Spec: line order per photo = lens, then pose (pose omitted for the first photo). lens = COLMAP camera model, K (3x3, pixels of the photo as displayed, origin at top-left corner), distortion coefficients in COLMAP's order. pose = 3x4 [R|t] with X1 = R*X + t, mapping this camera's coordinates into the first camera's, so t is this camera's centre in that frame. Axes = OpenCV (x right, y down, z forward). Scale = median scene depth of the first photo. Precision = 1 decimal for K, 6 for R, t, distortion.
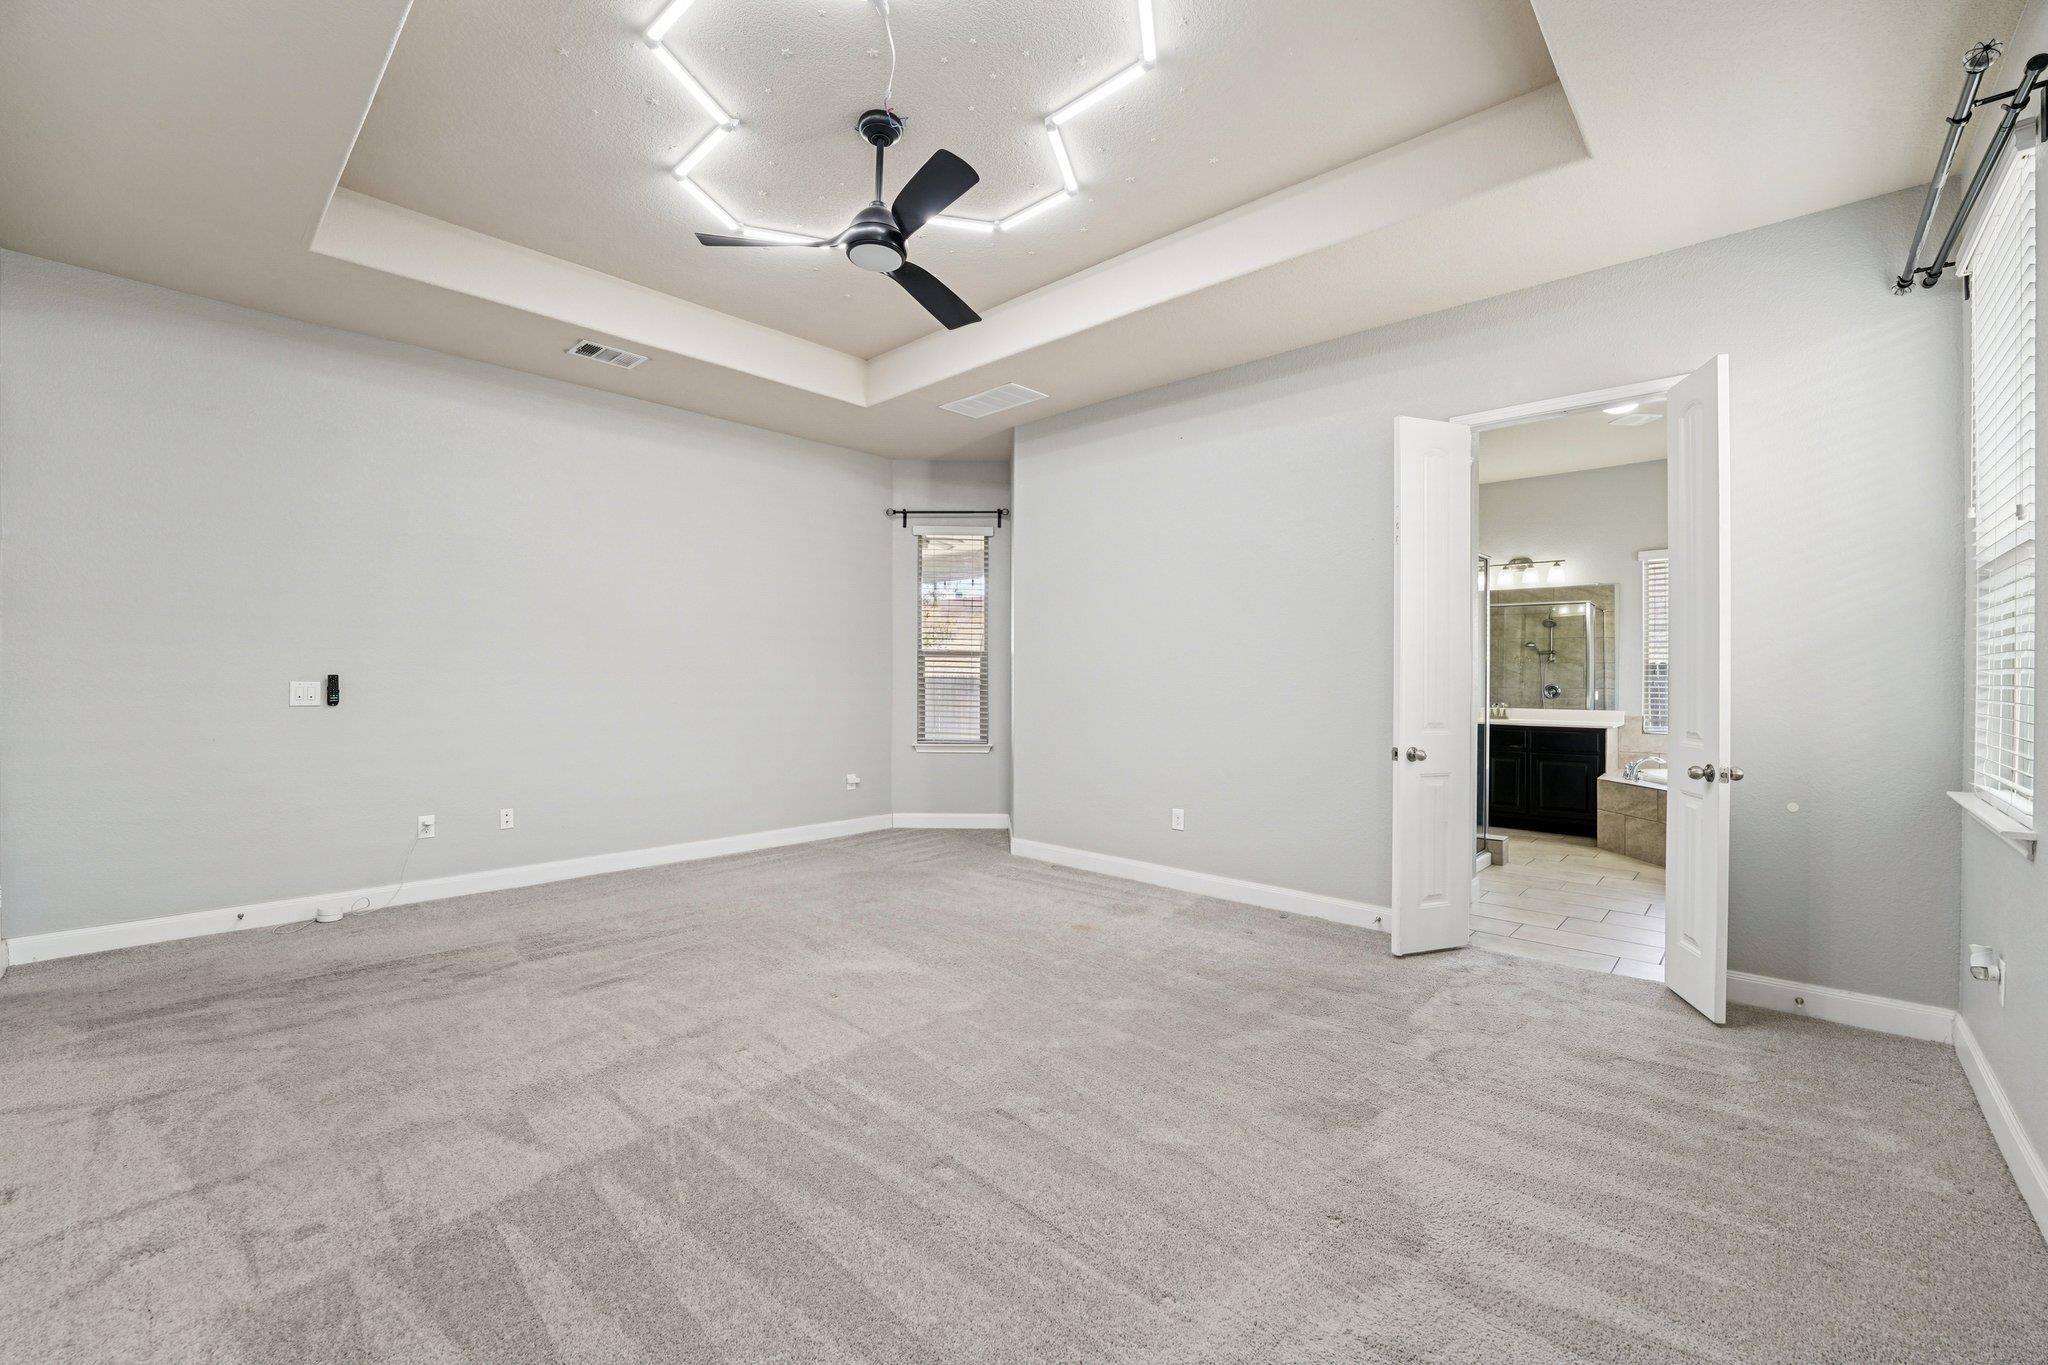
lens RADIAL K [[848.1, 0, 1021.2], [0, 848.1, 686.1], [0, 0, 1]] dist [-0.029216, 0.002915]
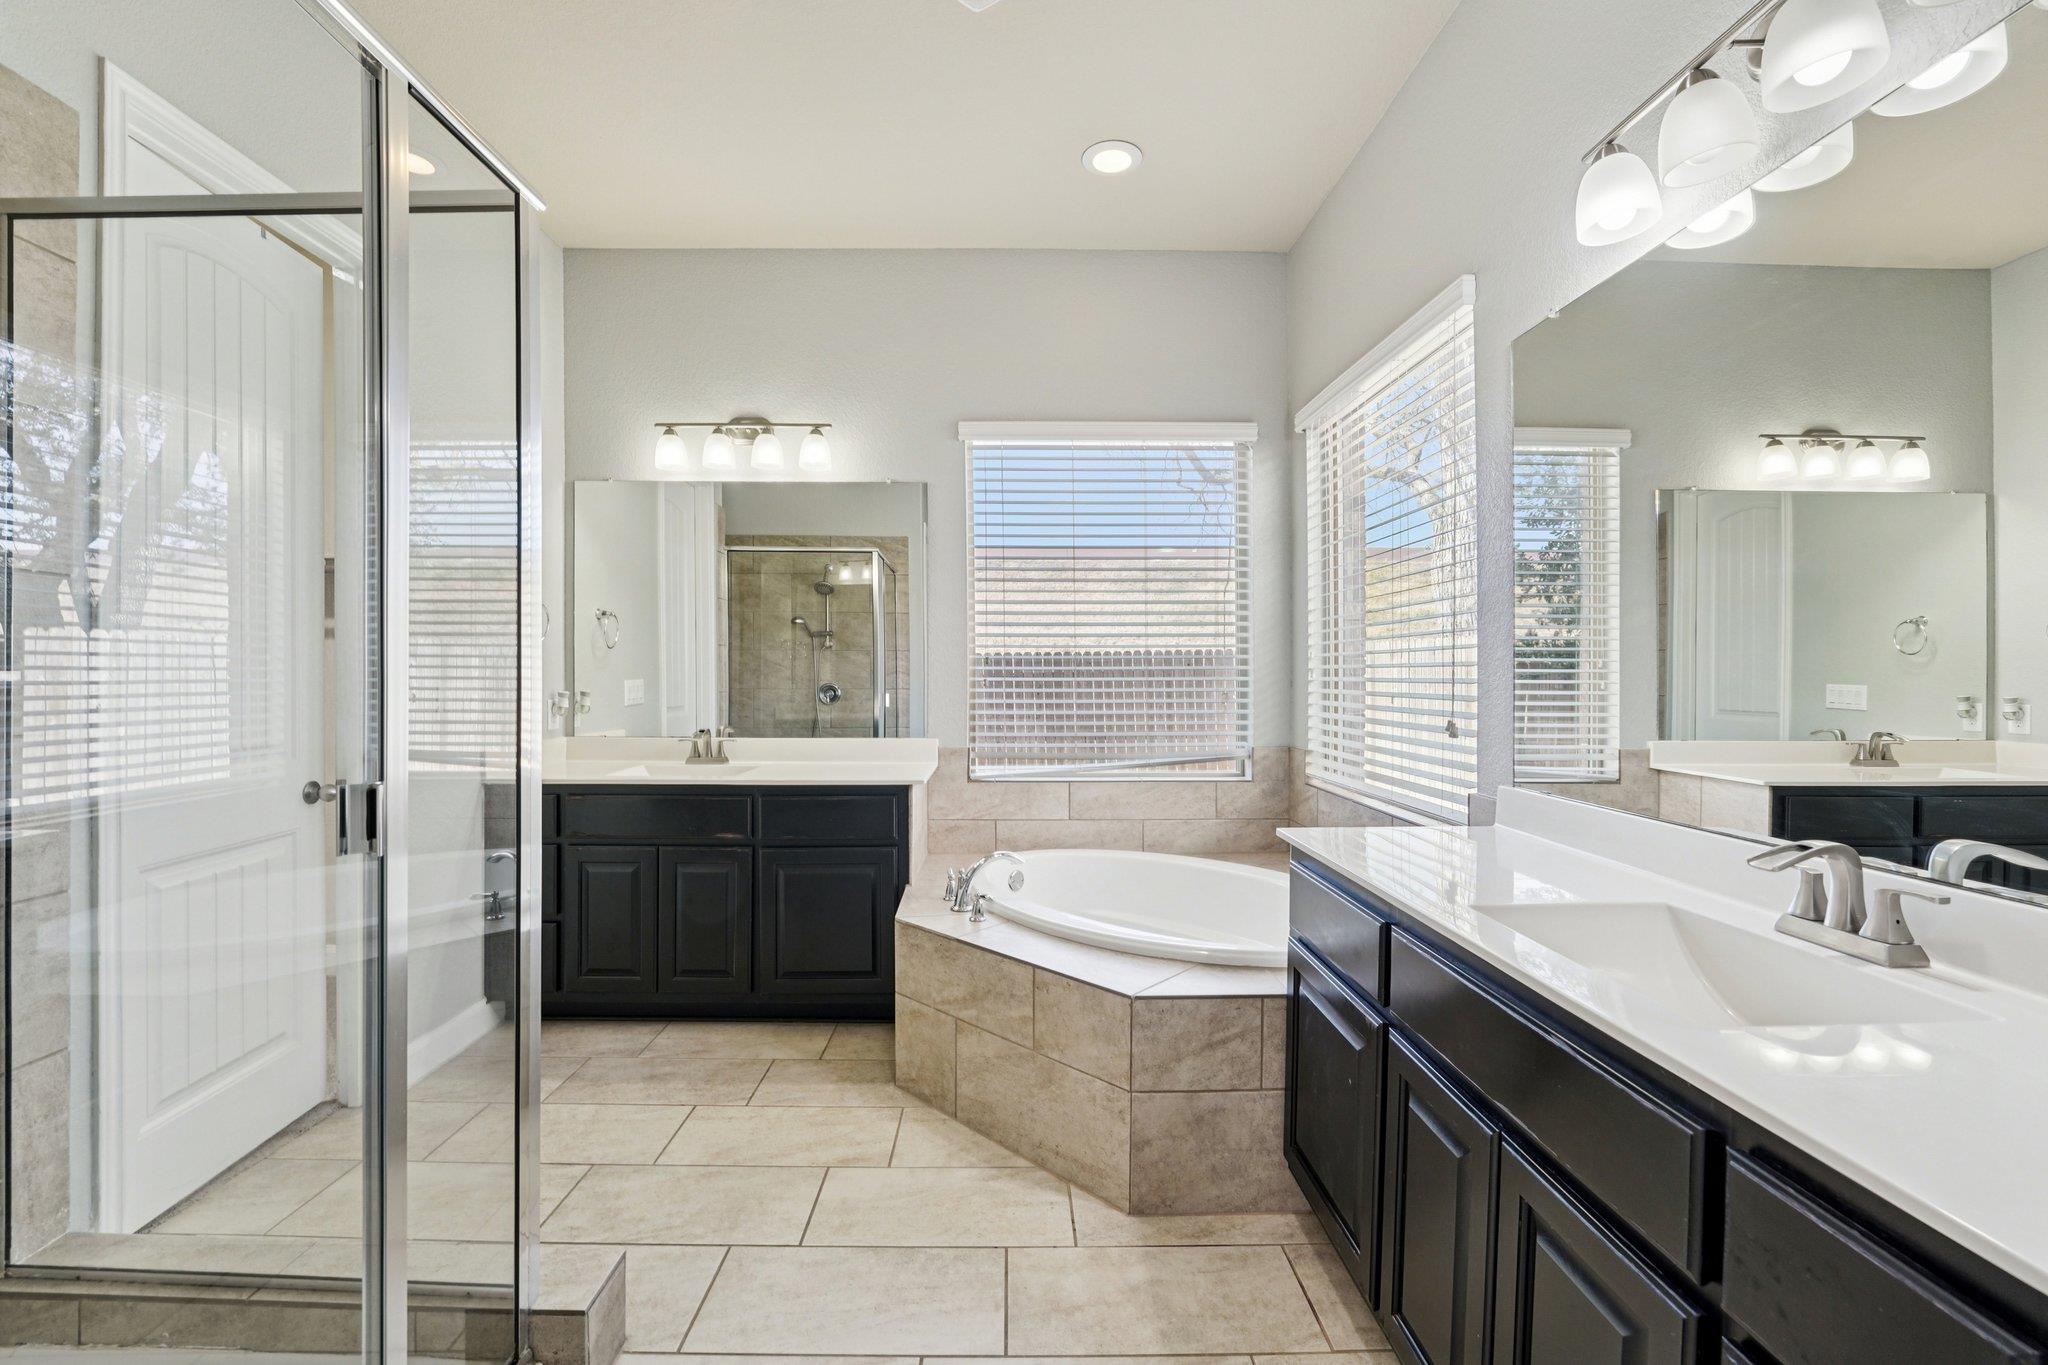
lens RADIAL K [[848.1, 0, 1008.7], [0, 848.1, 668.9], [0, 0, 1]] dist [-0.029216, 0.002915]
pose [[0.732761, 0.001477, 0.680484, 0.301008], [0.008208, 0.999906, -0.011008, -0.004782], [-0.680436, 0.013652, 0.732680, 0.442106]]
